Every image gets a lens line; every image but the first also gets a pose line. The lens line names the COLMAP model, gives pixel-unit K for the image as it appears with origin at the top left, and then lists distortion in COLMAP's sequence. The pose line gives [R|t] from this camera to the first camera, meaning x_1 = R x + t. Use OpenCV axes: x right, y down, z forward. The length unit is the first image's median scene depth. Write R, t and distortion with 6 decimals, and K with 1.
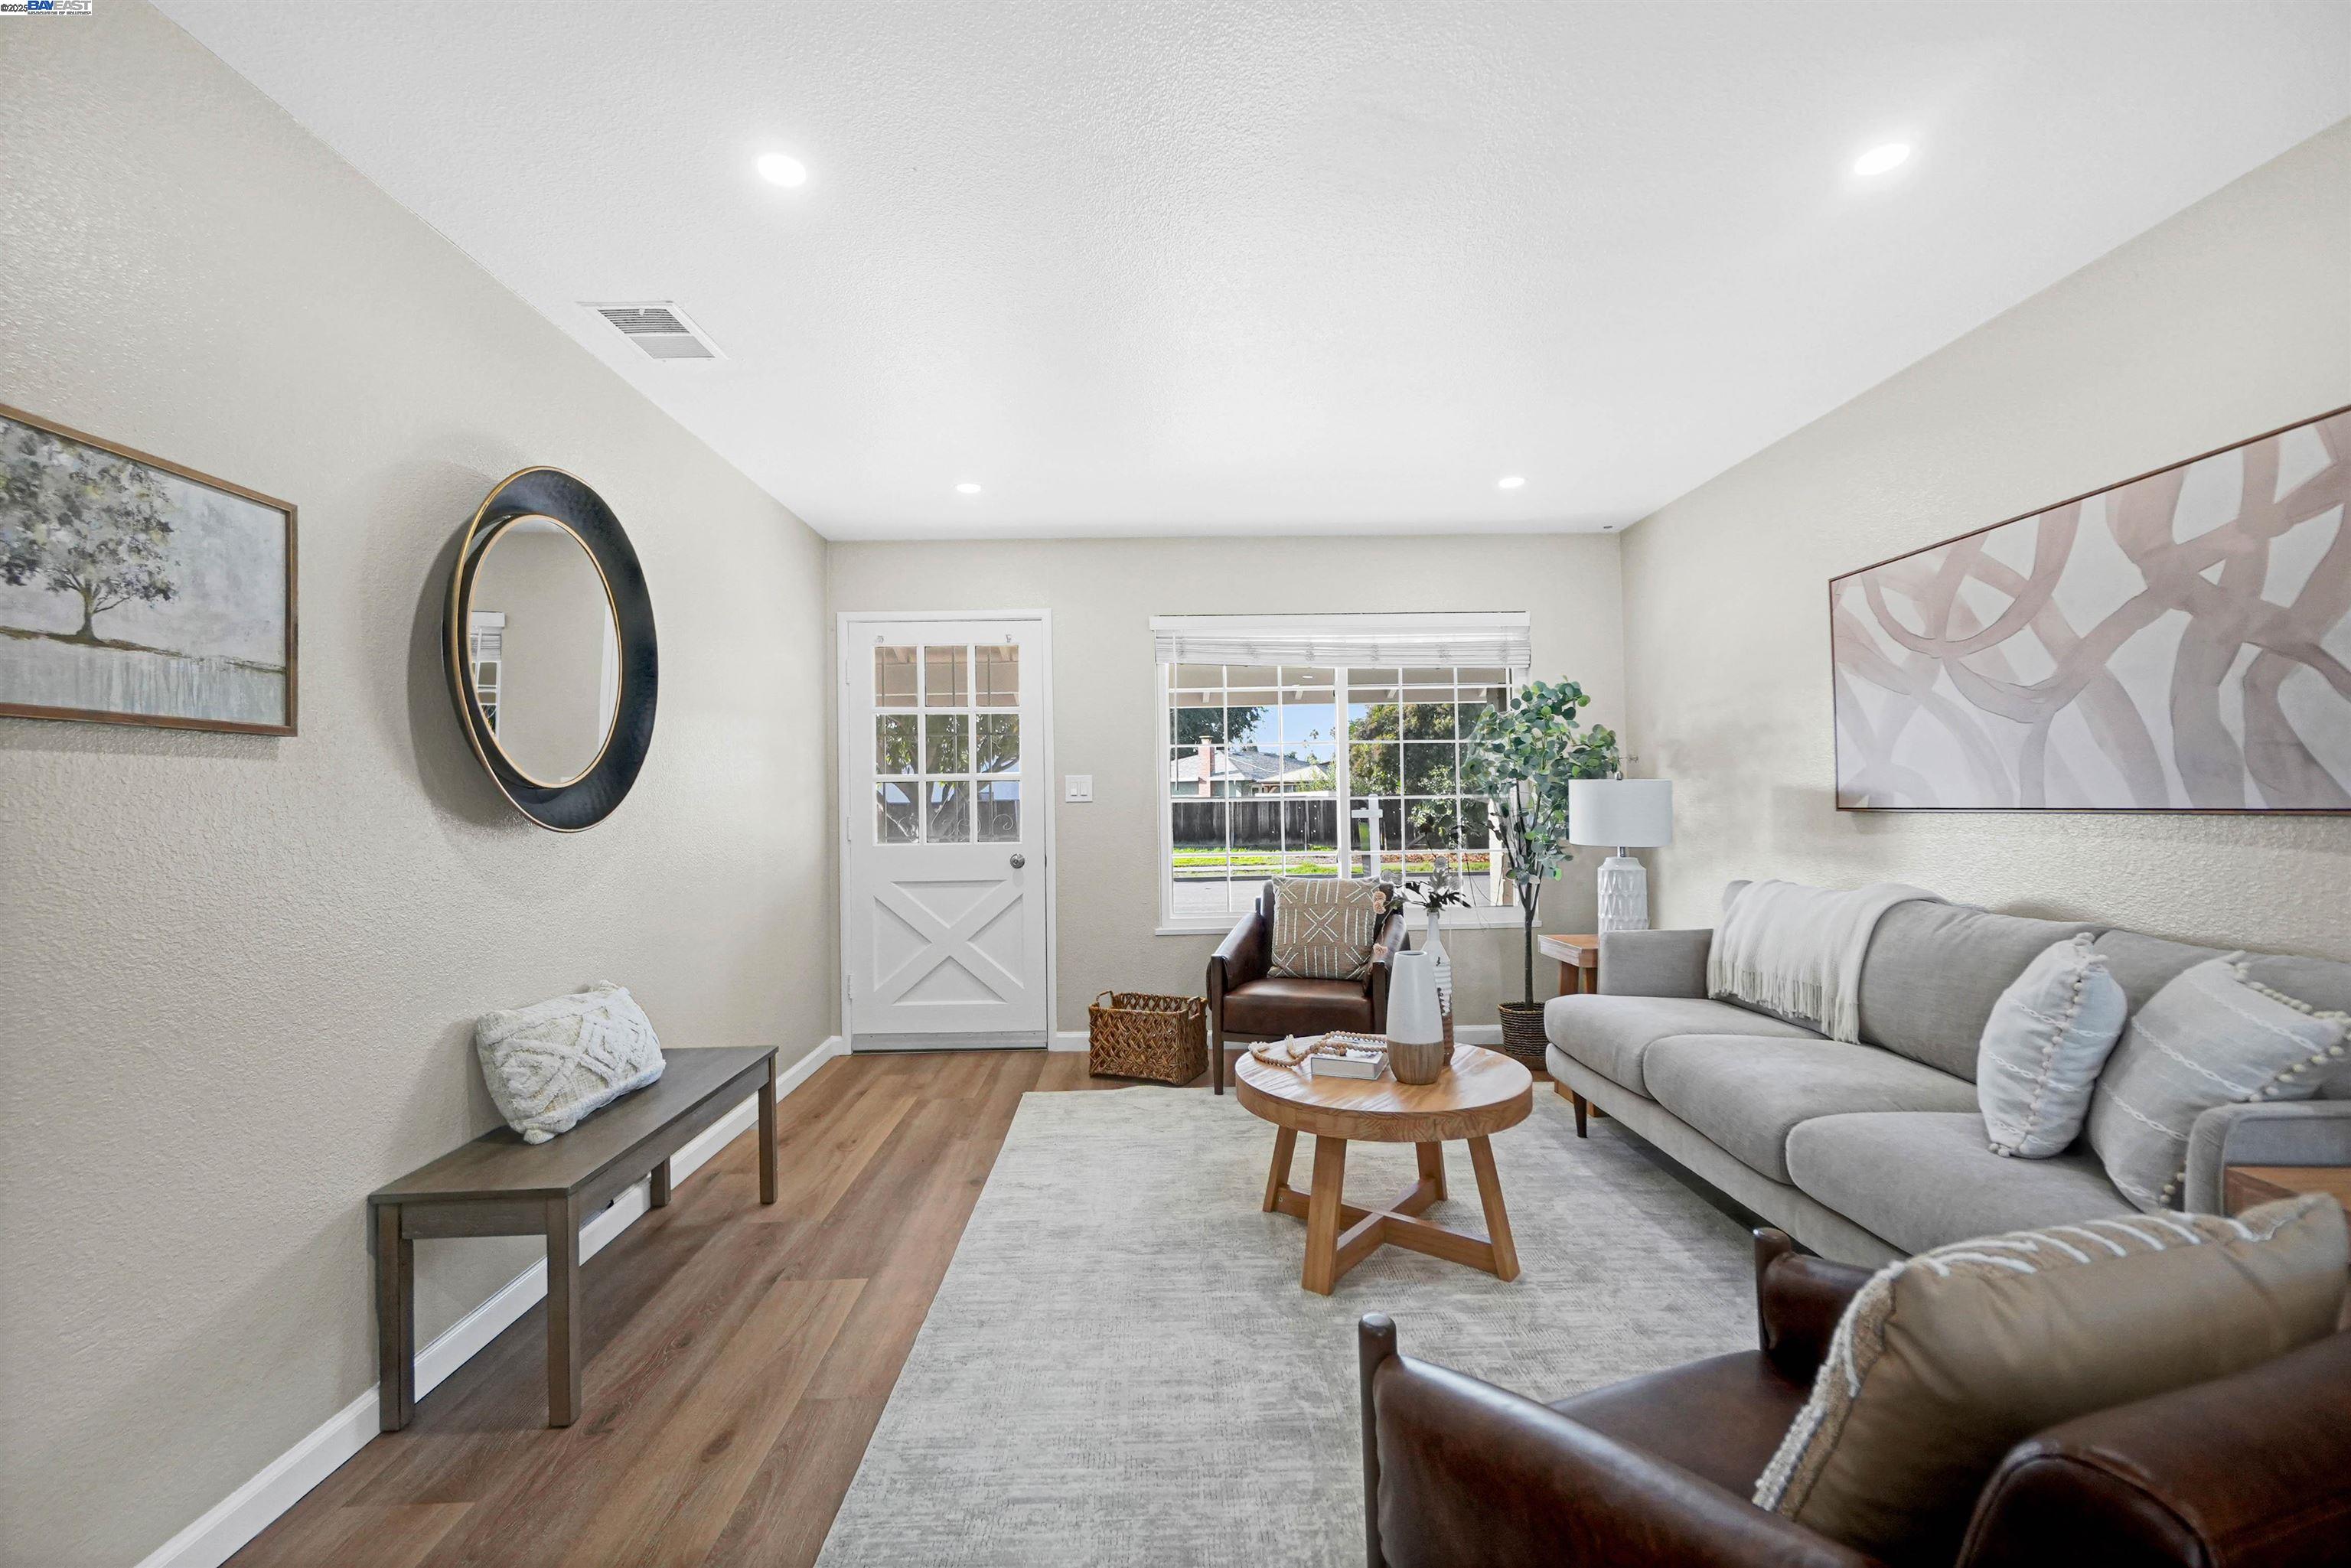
lens RADIAL K [[1014.4, 0, 1157.9], [0, 1014.4, 778.8], [0, 0, 1]] dist [0.001092, 0.000428]
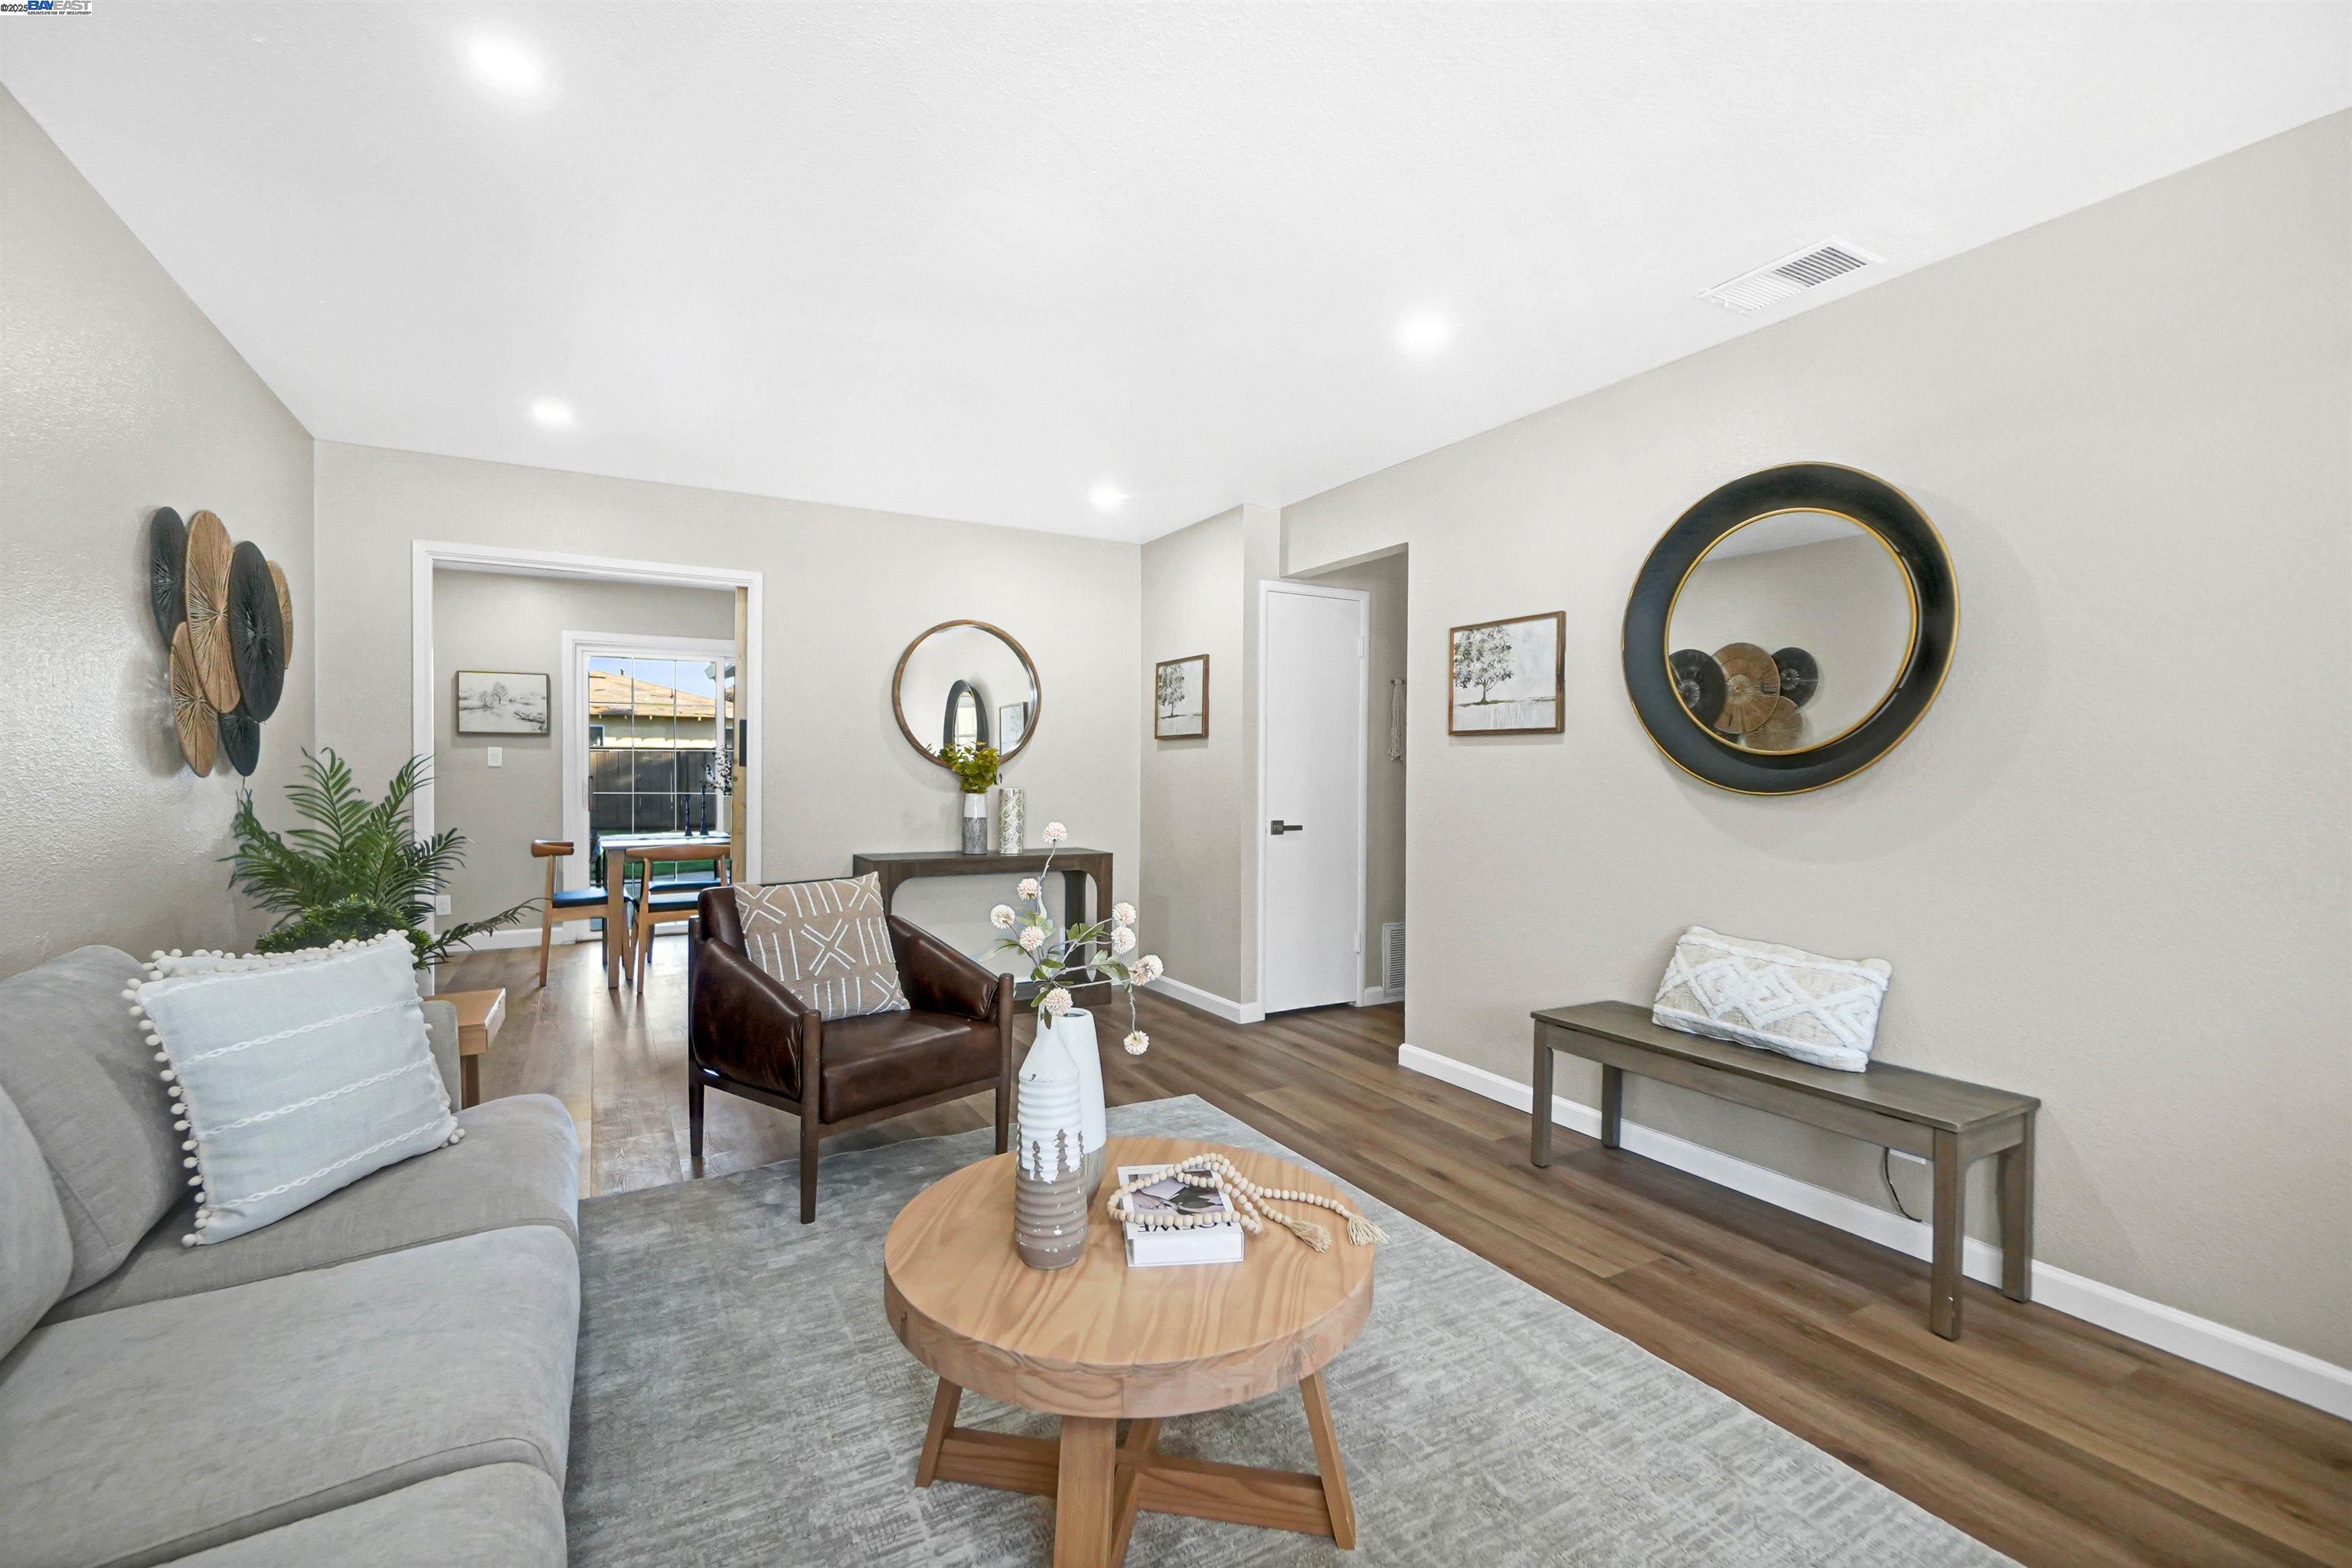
lens RADIAL K [[997.6, 0, 1176.0], [0, 997.6, 784.0], [0, 0, 1]] dist [-0.003221, 0.000001]
pose [[-0.868156, 0.009786, -0.496195, 0.549995], [0.007912, 0.999951, 0.005877, 0.030998], [0.496228, 0.001176, -0.868191, 1.729700]]
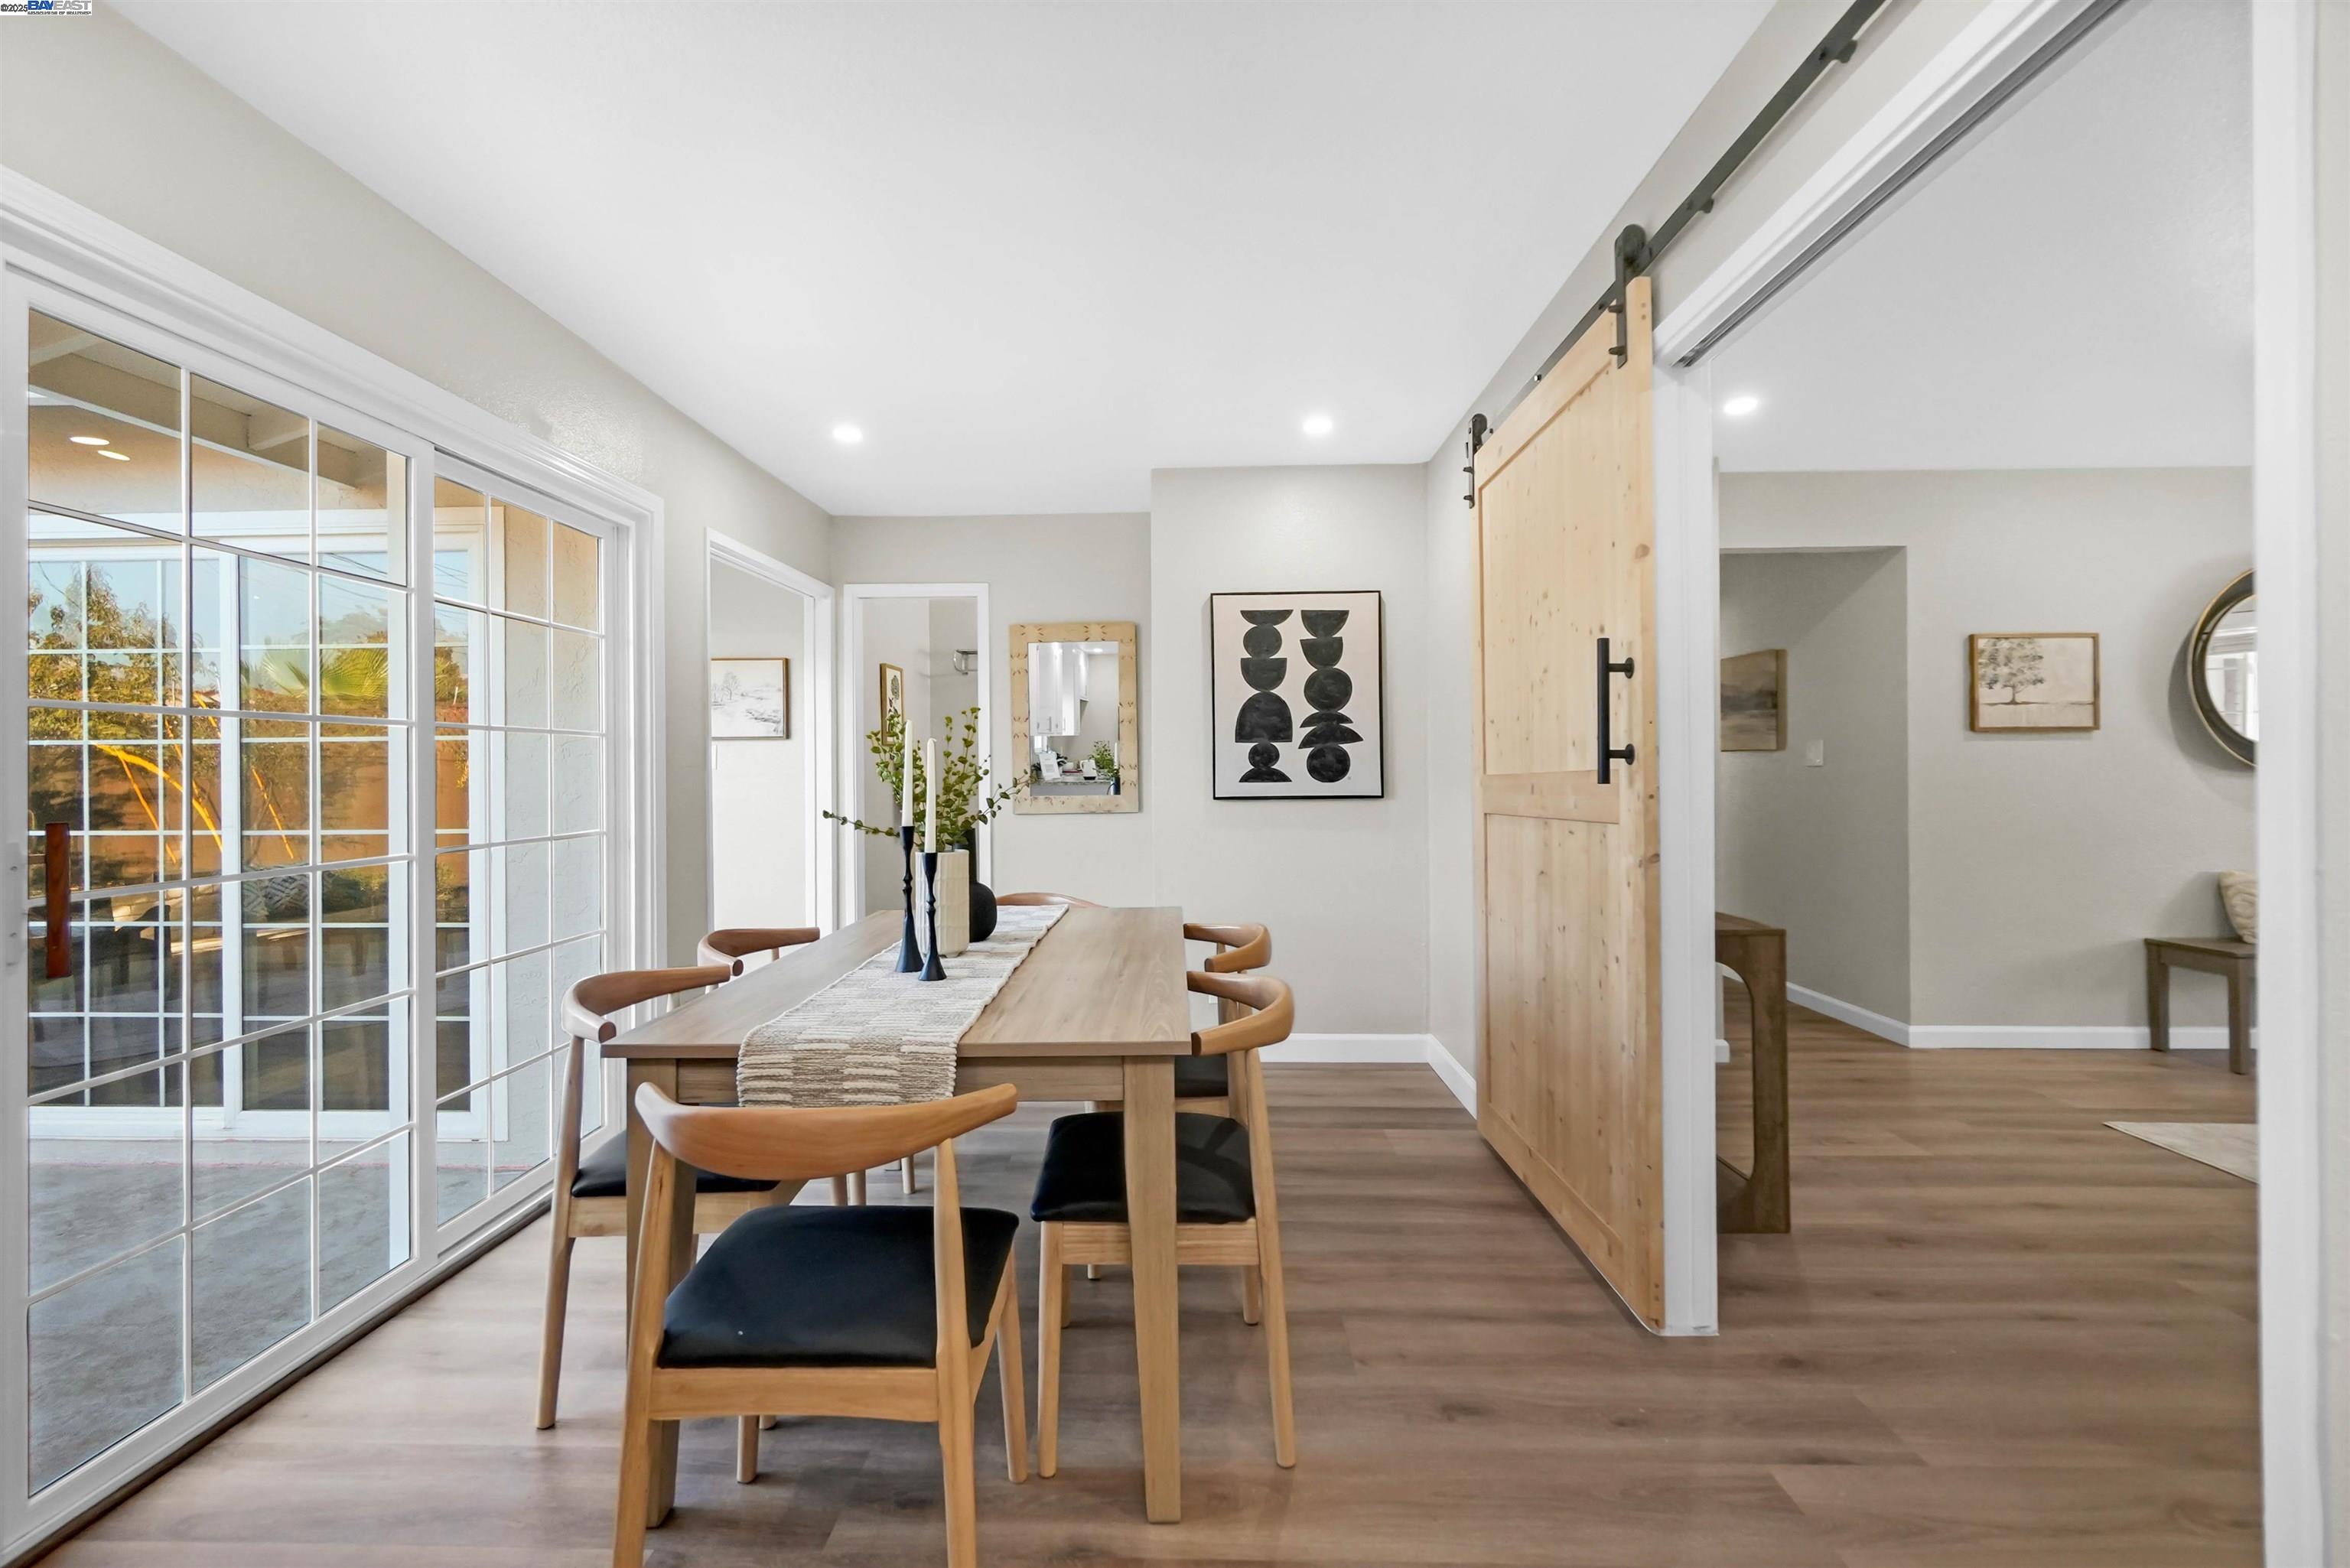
lens RADIAL K [[1027.5, 0, 1149.8], [0, 1027.5, 763.2], [0, 0, 1]] dist [-0.003442, -0.000128]
pose [[-0.046724, 0.012155, -0.998834, 1.263280], [0.024498, 0.999639, 0.011019, -0.033759], [0.998607, -0.023955, -0.047005, -0.850101]]
